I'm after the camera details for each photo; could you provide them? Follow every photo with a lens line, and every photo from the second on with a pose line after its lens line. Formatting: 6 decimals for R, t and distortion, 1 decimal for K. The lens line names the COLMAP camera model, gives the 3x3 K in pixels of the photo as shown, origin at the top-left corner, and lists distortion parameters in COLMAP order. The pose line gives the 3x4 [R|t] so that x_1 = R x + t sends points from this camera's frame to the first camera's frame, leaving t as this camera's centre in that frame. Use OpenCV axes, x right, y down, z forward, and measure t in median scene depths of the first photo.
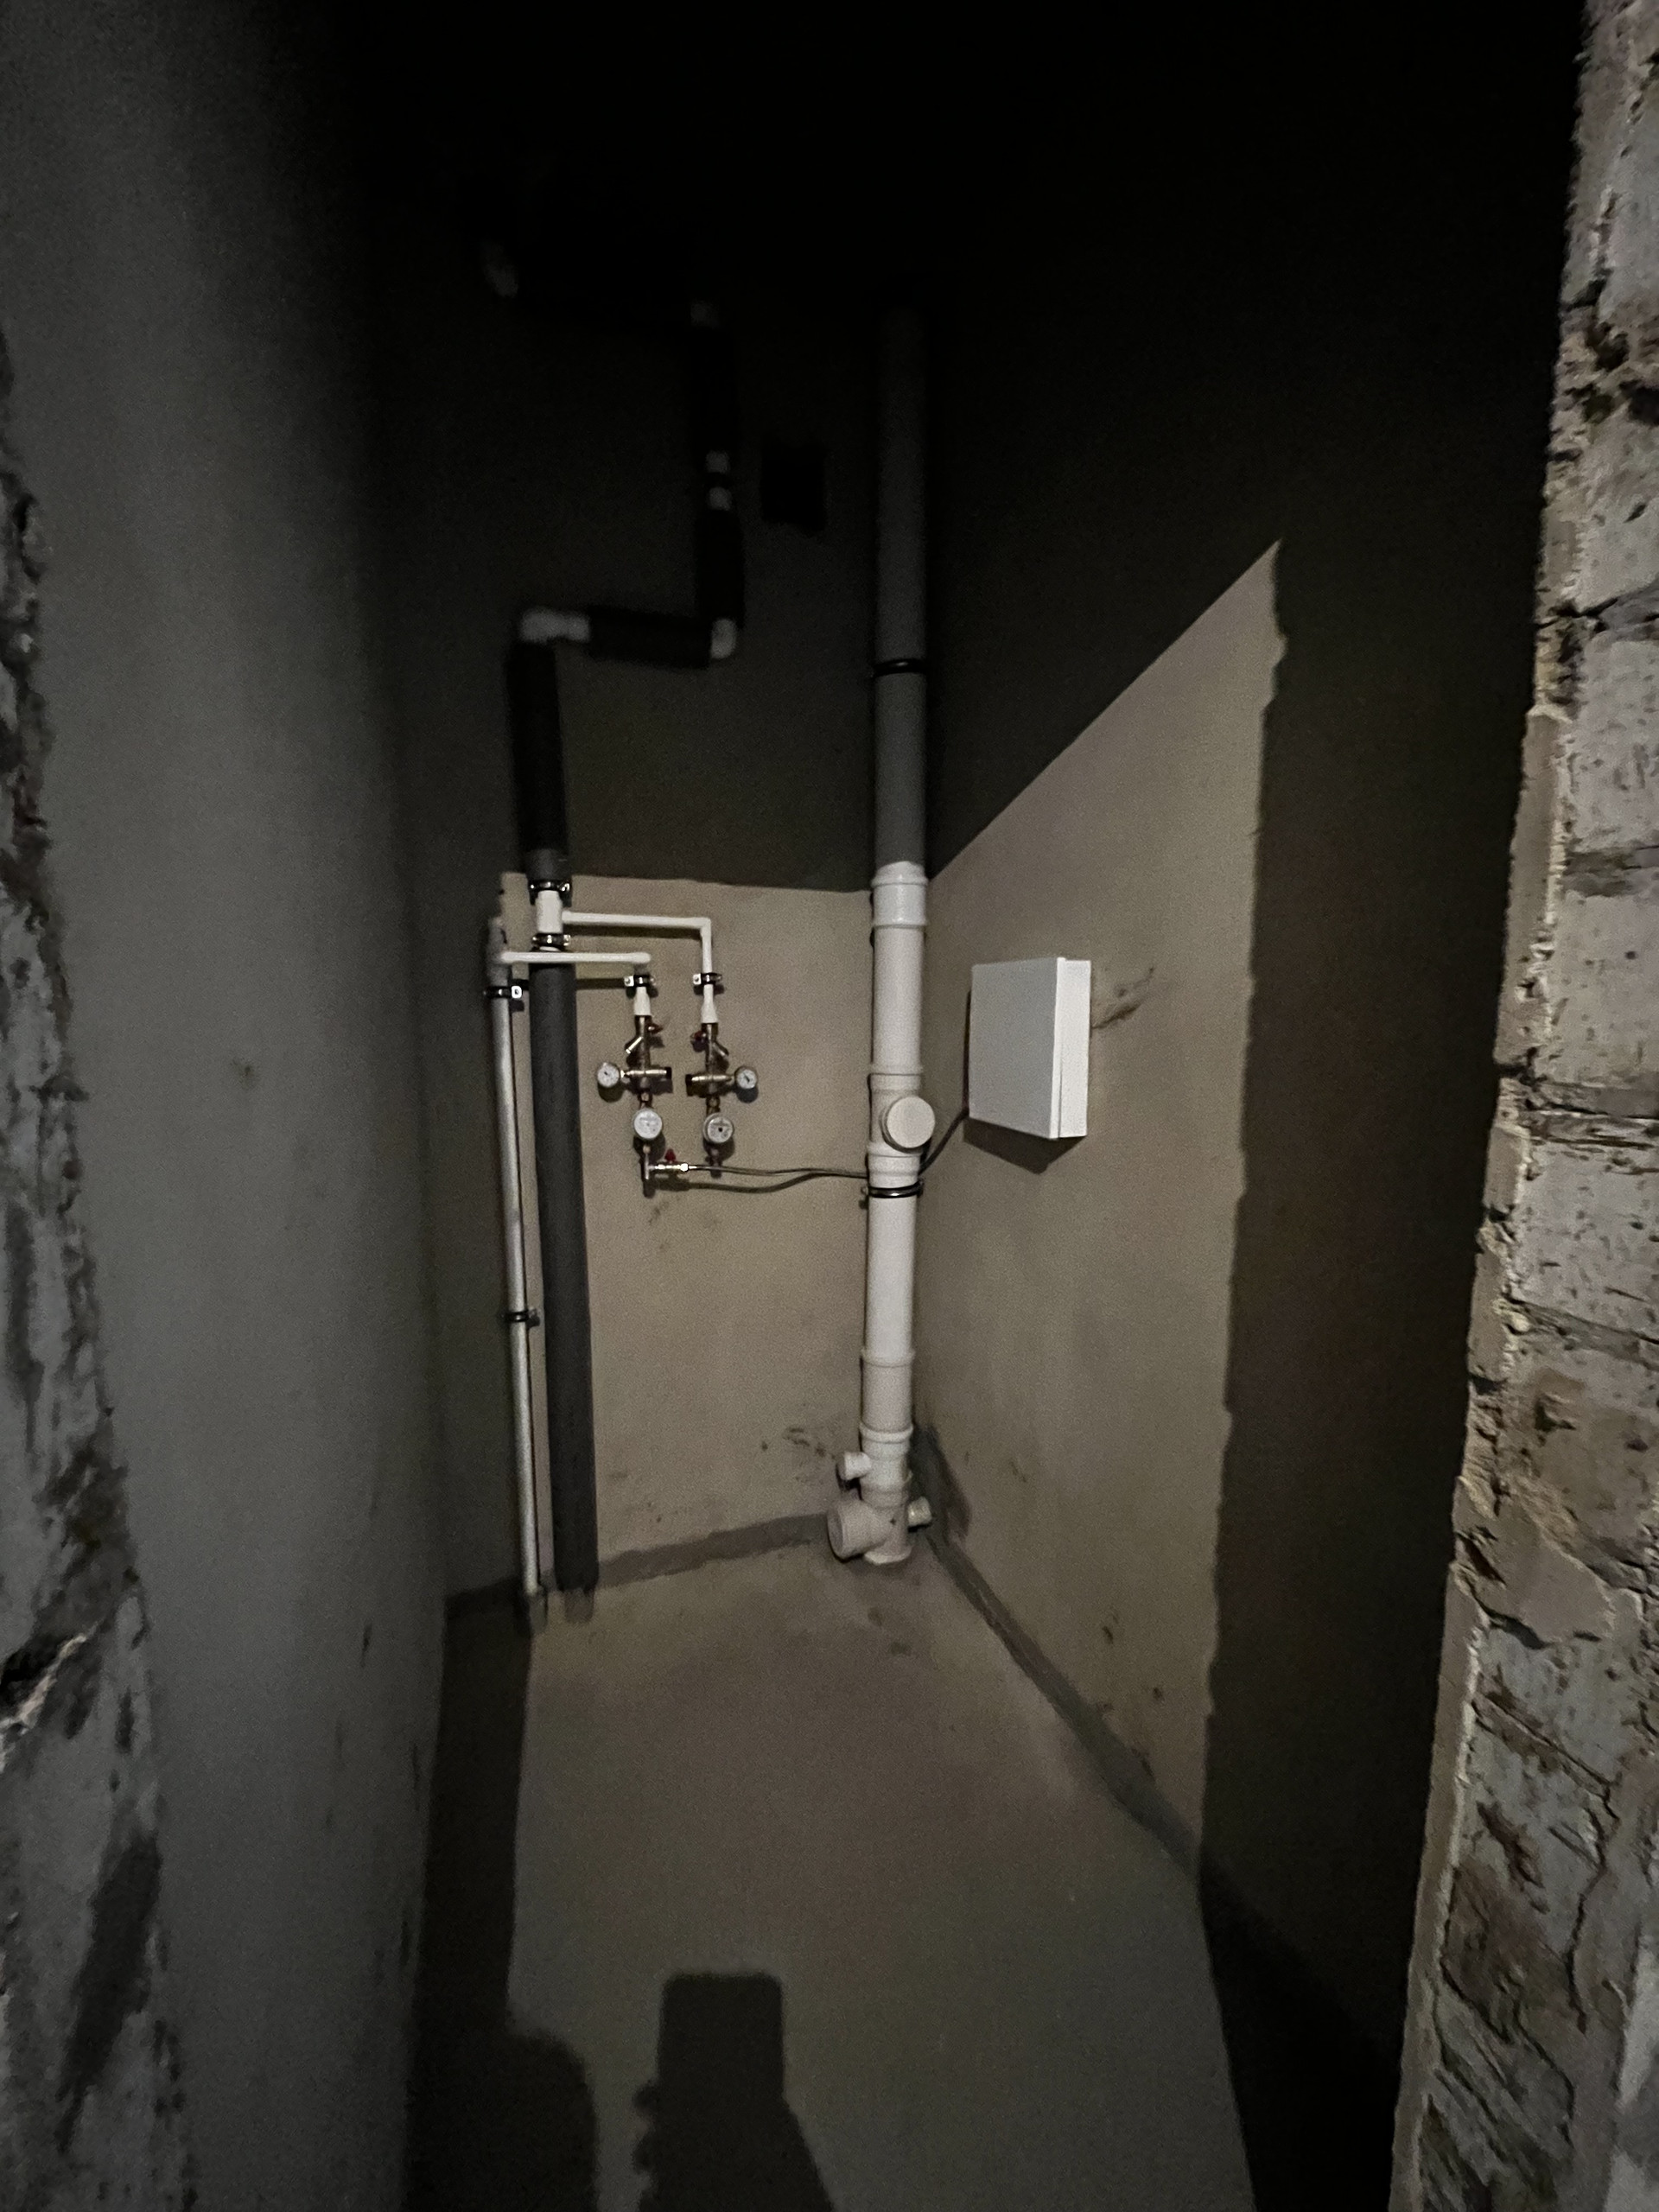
lens RADIAL K [[893.7, 0, 829.5], [0, 893.7, 1106.0], [0, 0, 1]] dist [-0.004367, 0.000209]
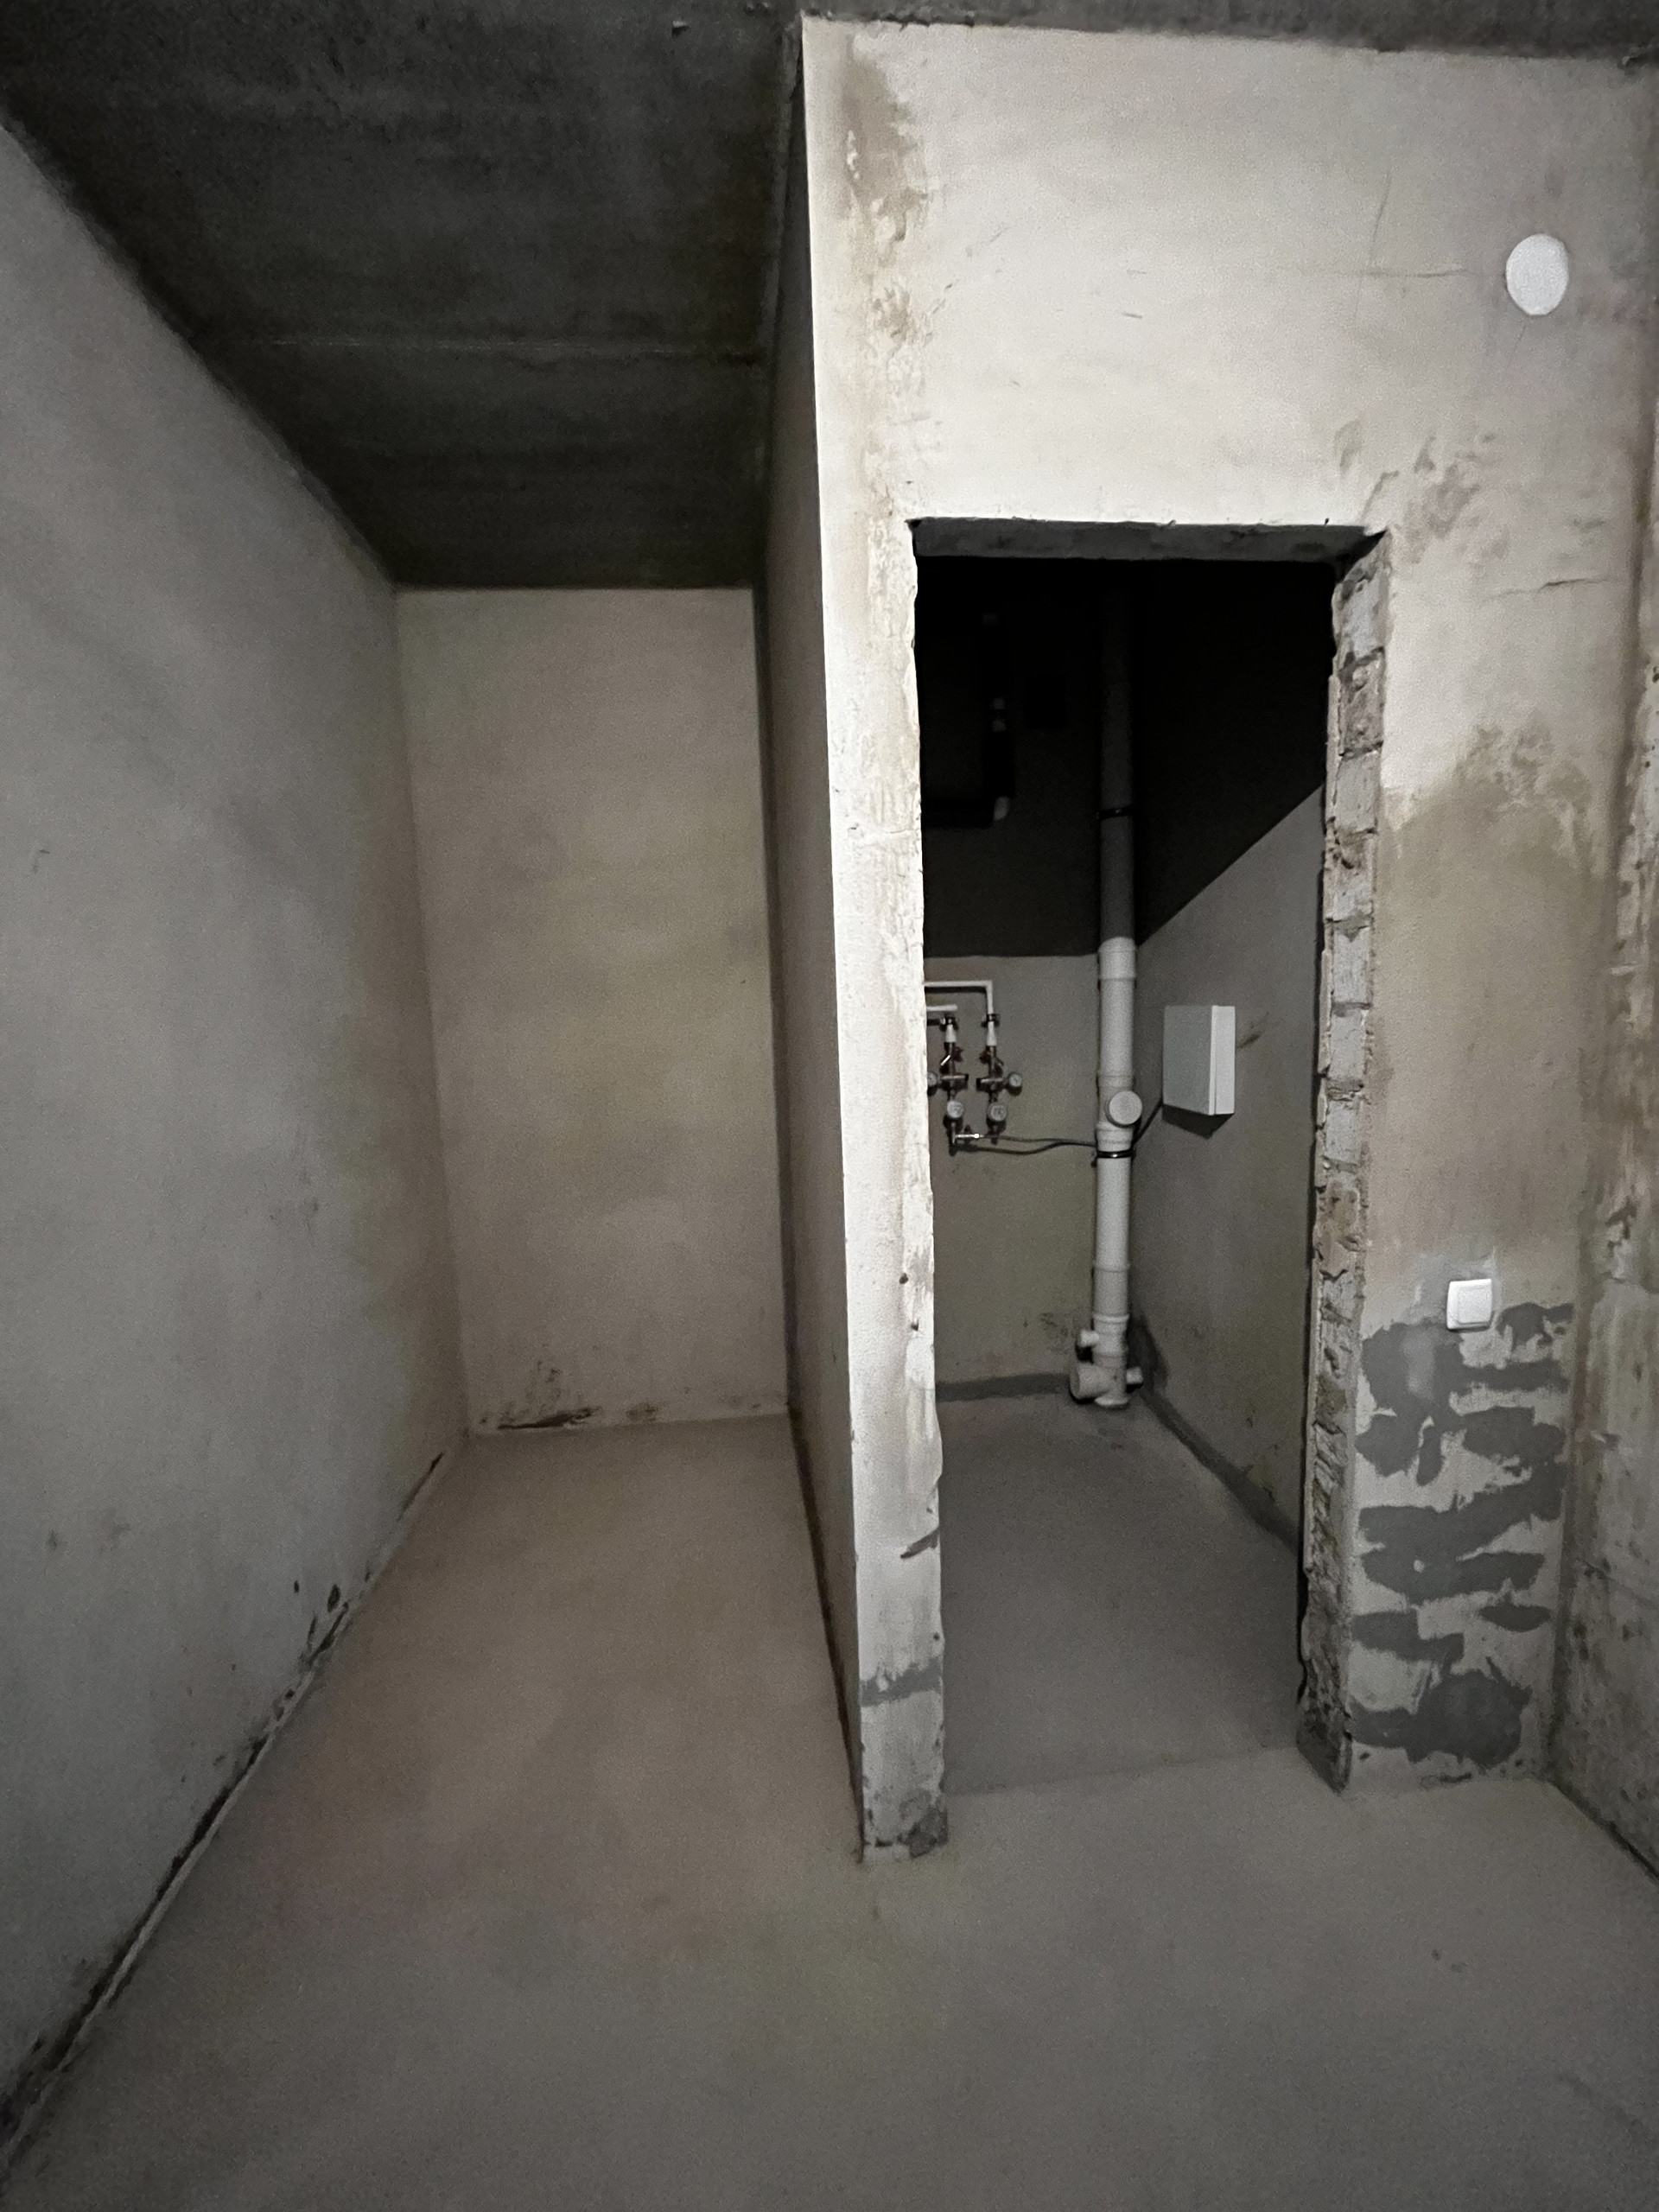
lens RADIAL K [[893.7, 0, 829.5], [0, 893.7, 1106.0], [0, 0, 1]] dist [-0.004367, 0.000209]
pose [[0.966555, -0.003670, -0.256432, -0.005878], [0.003580, 0.999993, -0.000819, 0.014727], [0.256433, -0.000126, 0.966562, -0.604182]]
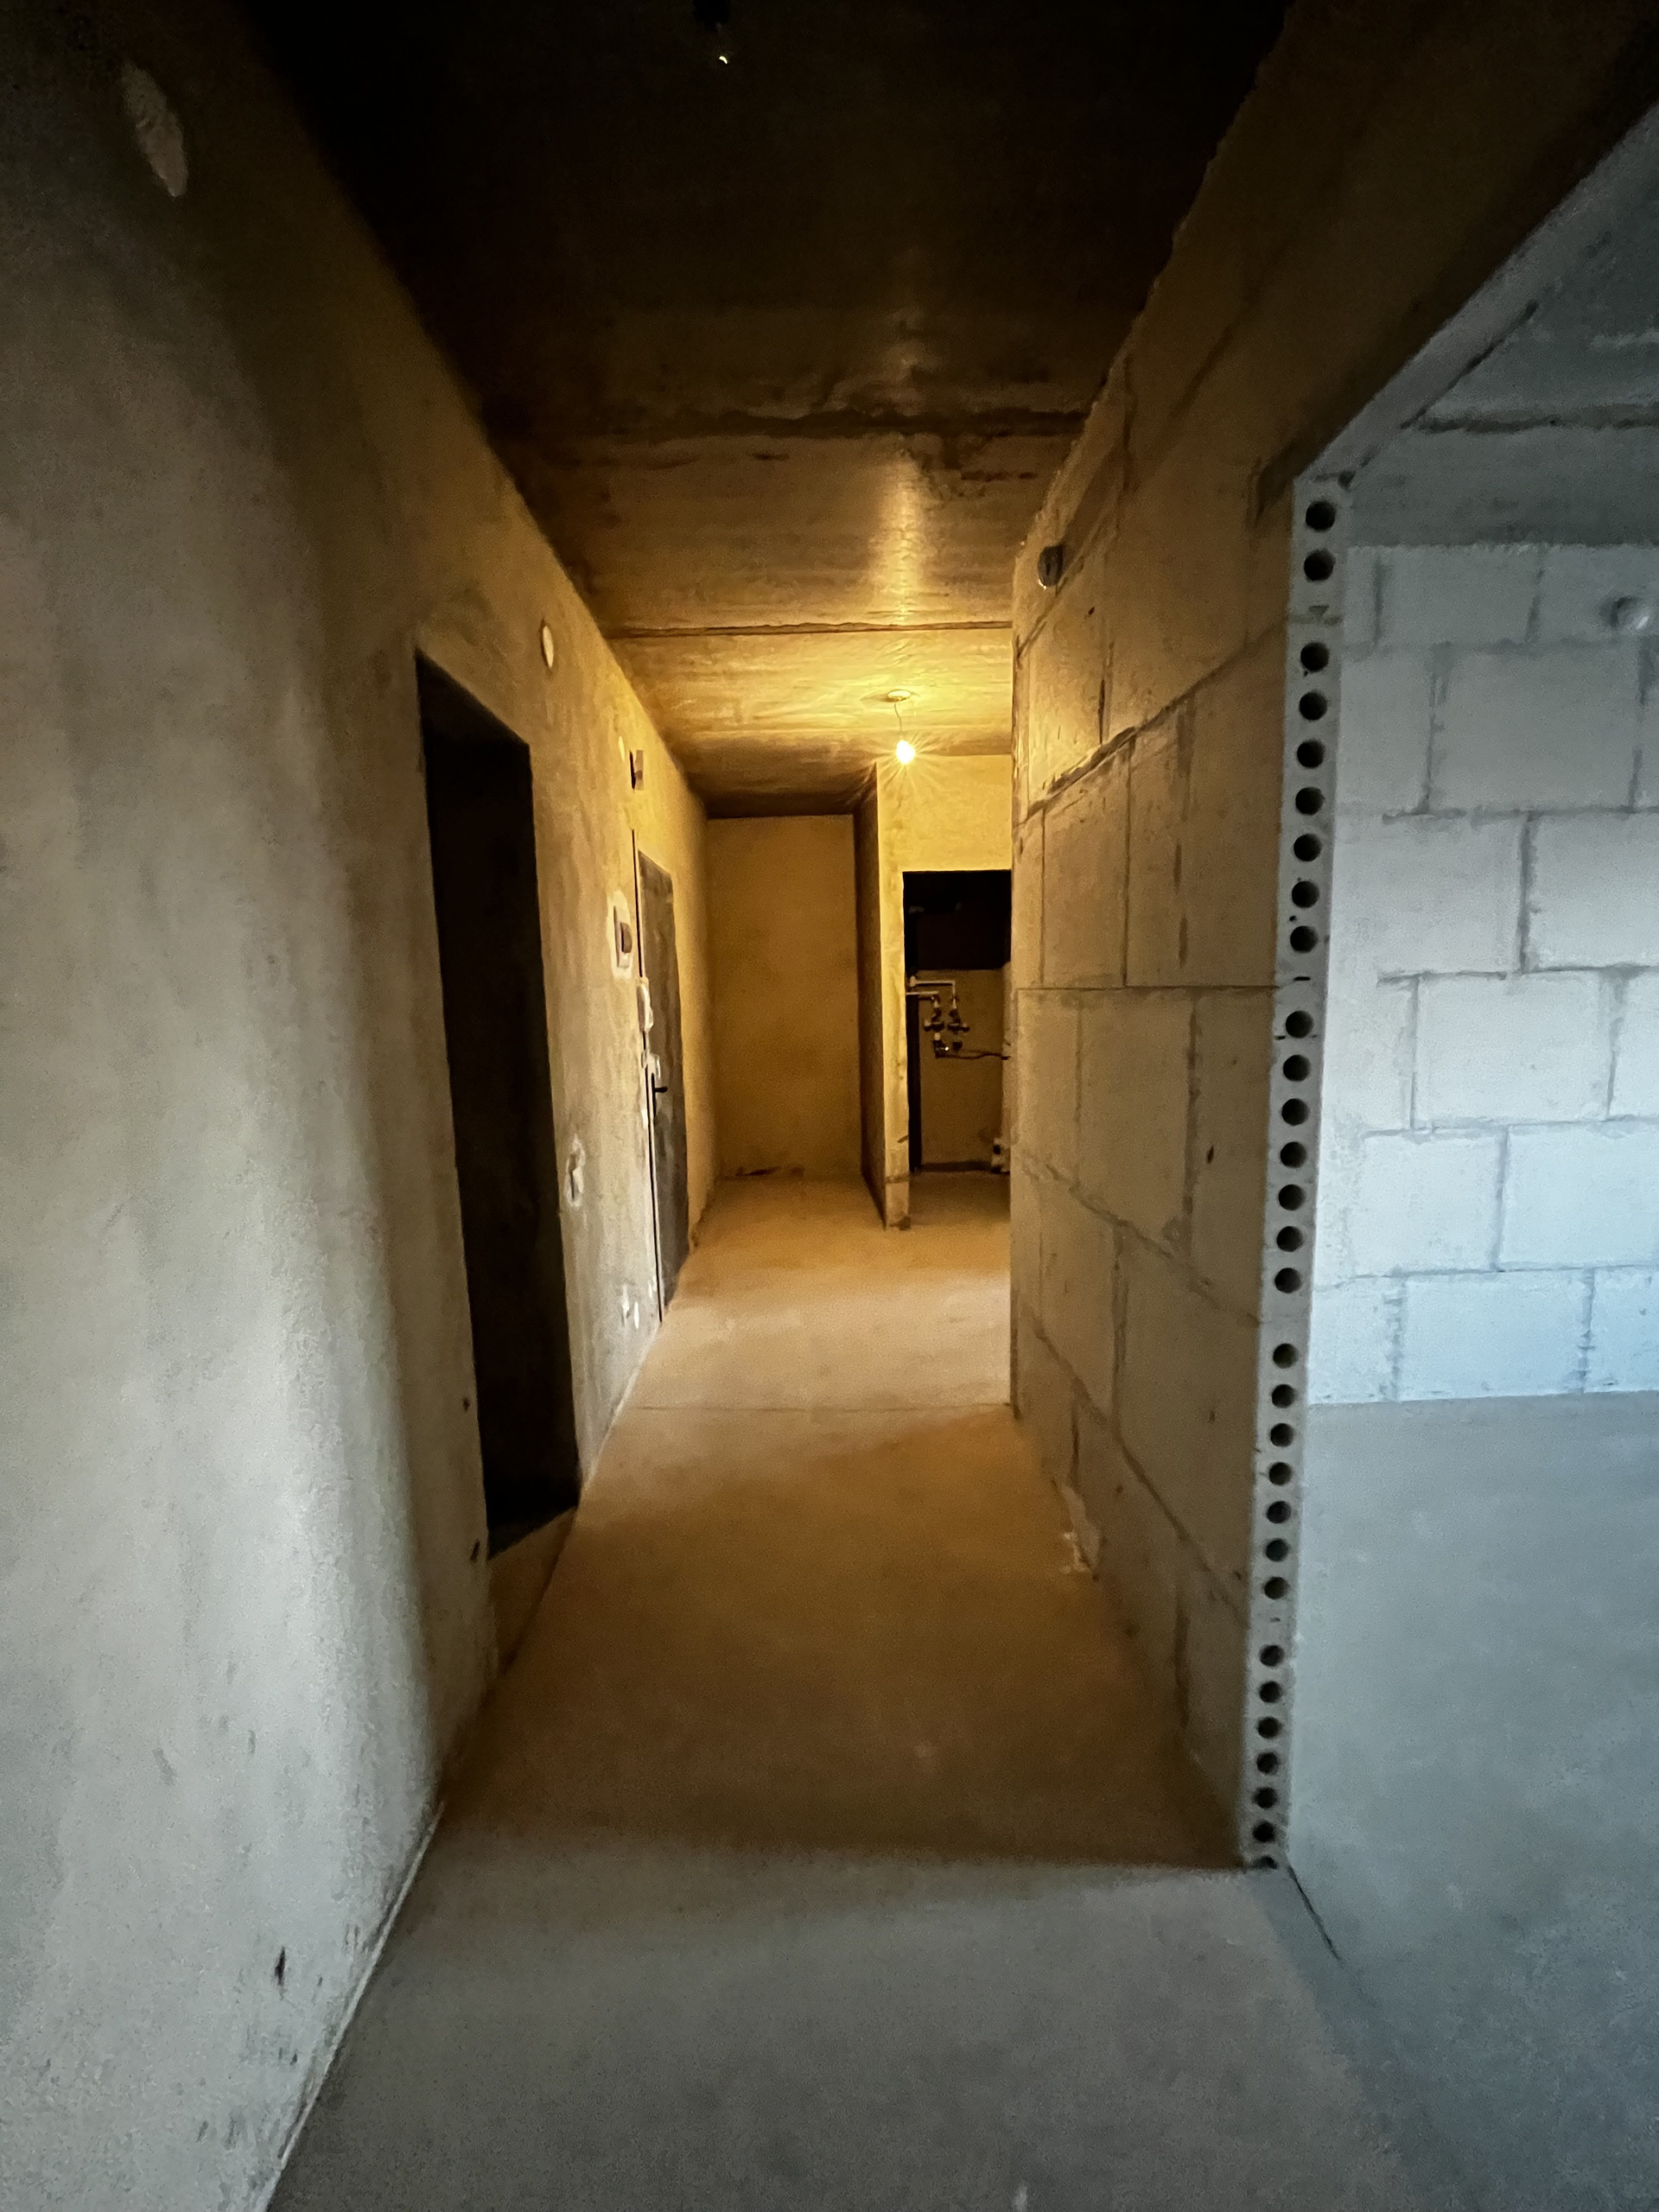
lens RADIAL K [[893.7, 0, 829.5], [0, 893.7, 1106.0], [0, 0, 1]] dist [-0.004367, 0.000209]
pose [[0.946653, 0.016832, -0.321814, 0.547138], [-0.011171, 0.999749, 0.019430, 0.230383], [0.322061, -0.014798, 0.946603, -2.546031]]
